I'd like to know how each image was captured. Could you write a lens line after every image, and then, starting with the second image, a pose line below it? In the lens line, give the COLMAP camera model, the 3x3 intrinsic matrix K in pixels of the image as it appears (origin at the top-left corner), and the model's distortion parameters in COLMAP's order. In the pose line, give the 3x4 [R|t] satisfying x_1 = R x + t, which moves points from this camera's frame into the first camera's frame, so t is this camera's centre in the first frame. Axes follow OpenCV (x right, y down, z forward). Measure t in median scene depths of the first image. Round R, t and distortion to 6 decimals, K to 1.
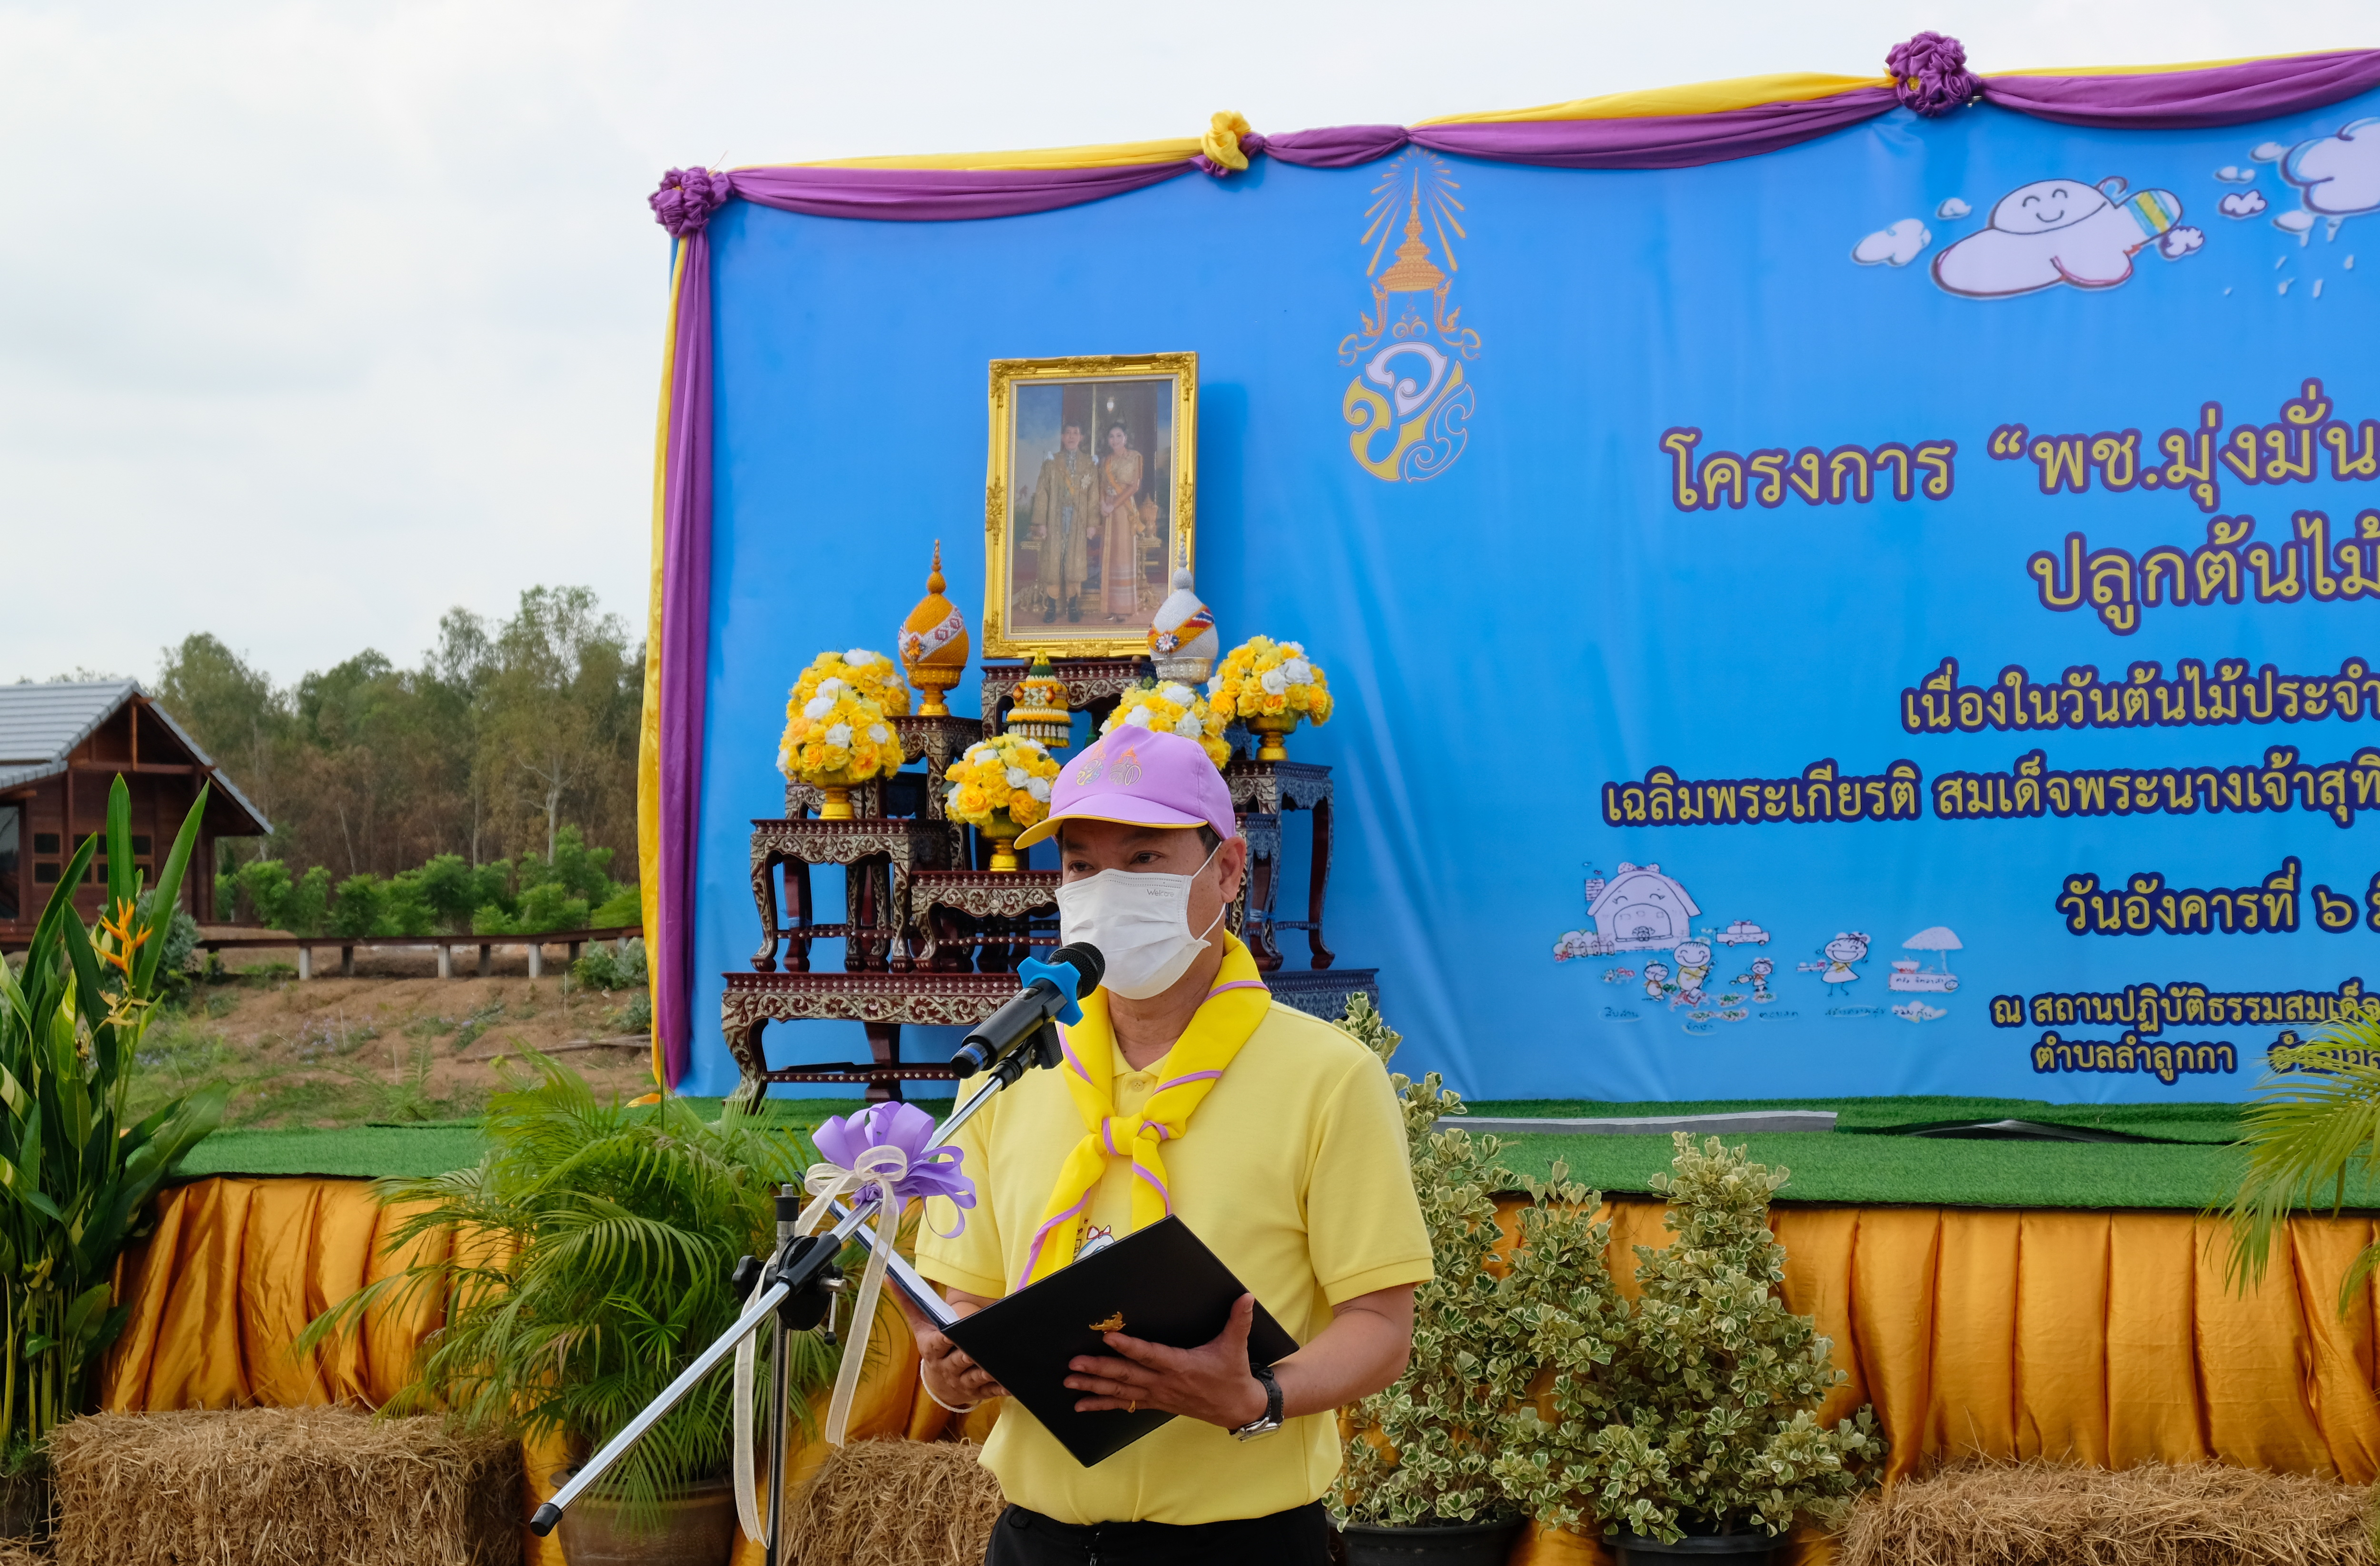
lens RADIAL K [[4268.8, 0, 1190.0], [0, 4268.8, 783.0], [0, 0, 1]] dist [-0.033649, 0.501682]
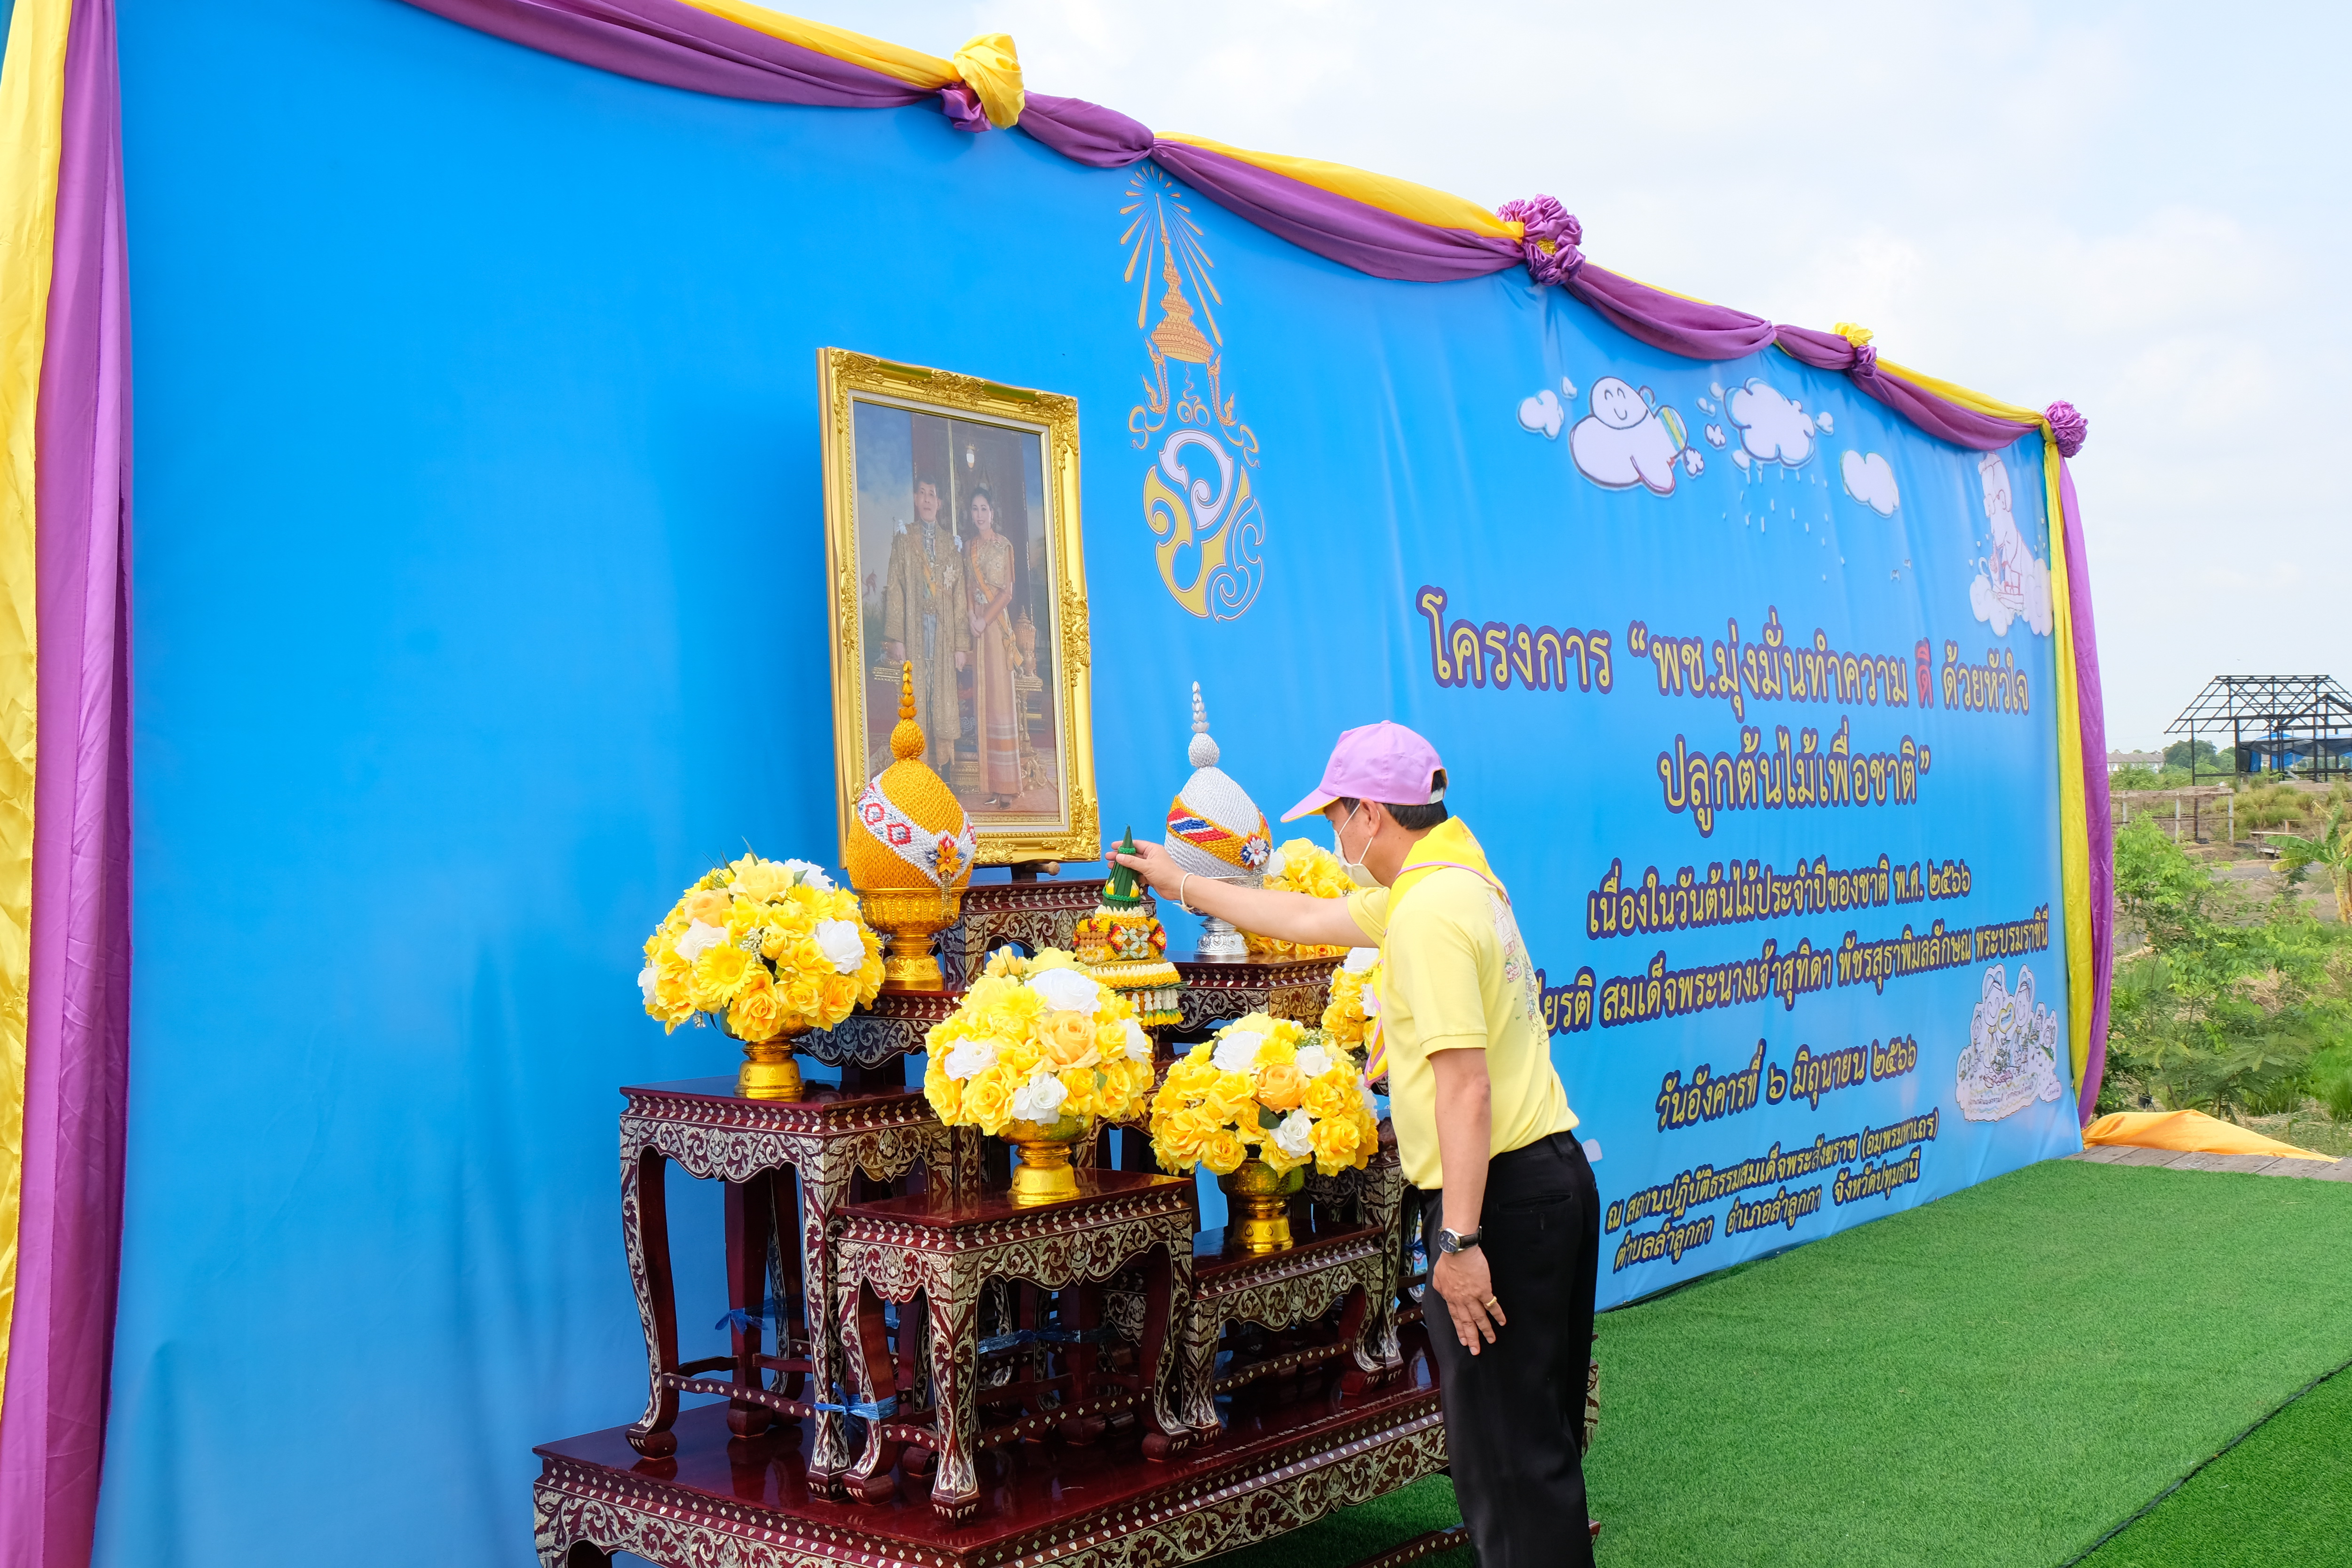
lens RADIAL K [[2532.7, 0, 1176.0], [0, 2532.7, 784.0], [0, 0, 1]] dist [-0.111168, 0.004663]
pose [[0.278261, 0.002761, 0.960501, -0.389635], [-0.019424, 0.999808, 0.002753, -0.045190], [-0.960309, -0.019423, 0.278261, 0.925052]]
